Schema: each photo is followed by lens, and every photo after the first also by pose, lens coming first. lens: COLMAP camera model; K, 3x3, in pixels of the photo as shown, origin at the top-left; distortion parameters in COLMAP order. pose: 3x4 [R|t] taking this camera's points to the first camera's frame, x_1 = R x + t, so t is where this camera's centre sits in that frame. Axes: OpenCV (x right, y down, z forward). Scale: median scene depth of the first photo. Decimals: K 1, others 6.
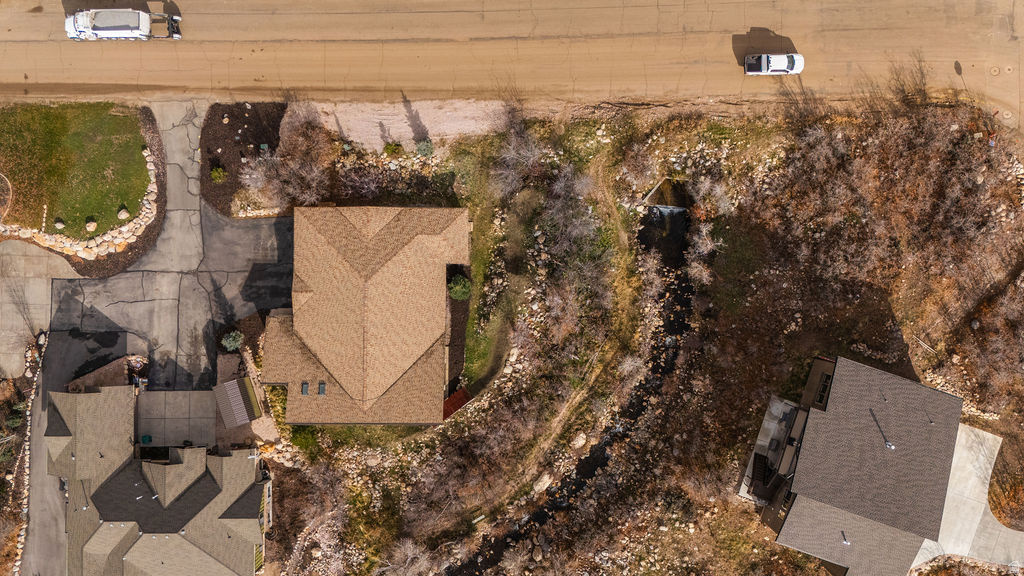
lens RADIAL K [[803.2, 0, 512.0], [0, 803.2, 288.0], [0, 0, 1]] dist [0.079278, -0.081738]
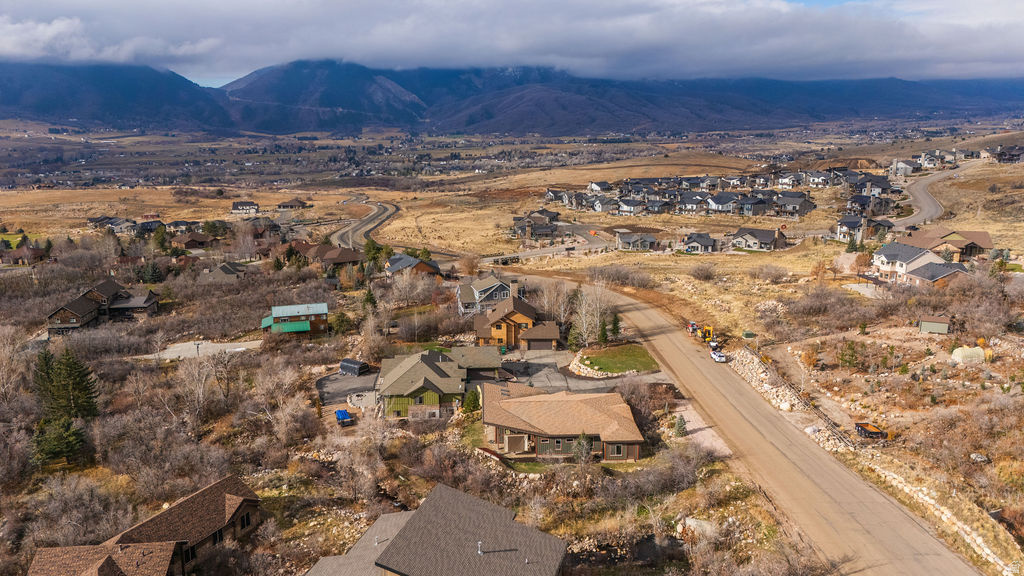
lens RADIAL K [[753.3, 0, 512.0], [0, 753.3, 288.0], [0, 0, 1]] dist [0.089404, -0.099534]
pose [[0.050246, 0.237871, -0.969996, 1.049884], [-0.998627, 0.026396, -0.045256, 0.161601], [0.014839, 0.970938, 0.238870, 0.435428]]
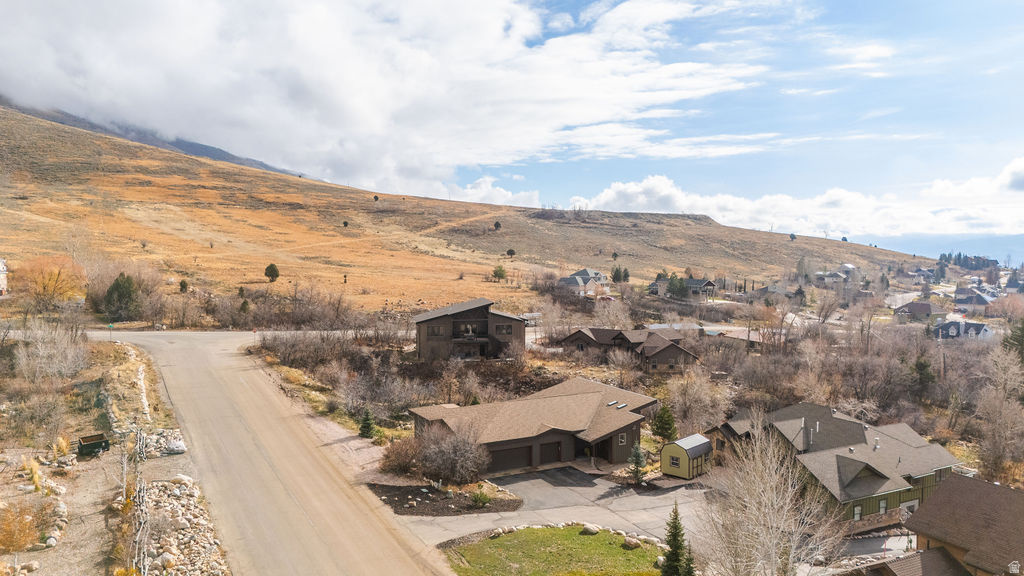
lens RADIAL K [[746.0, 0, 512.0], [0, 746.0, 288.0], [0, 0, 1]] dist [0.092272, -0.096468]
pose [[-0.479722, -0.028718, 0.876950, -1.000134], [0.877421, -0.015864, 0.479460, -0.454790], [0.000143, 0.999462, 0.032808, 0.765285]]
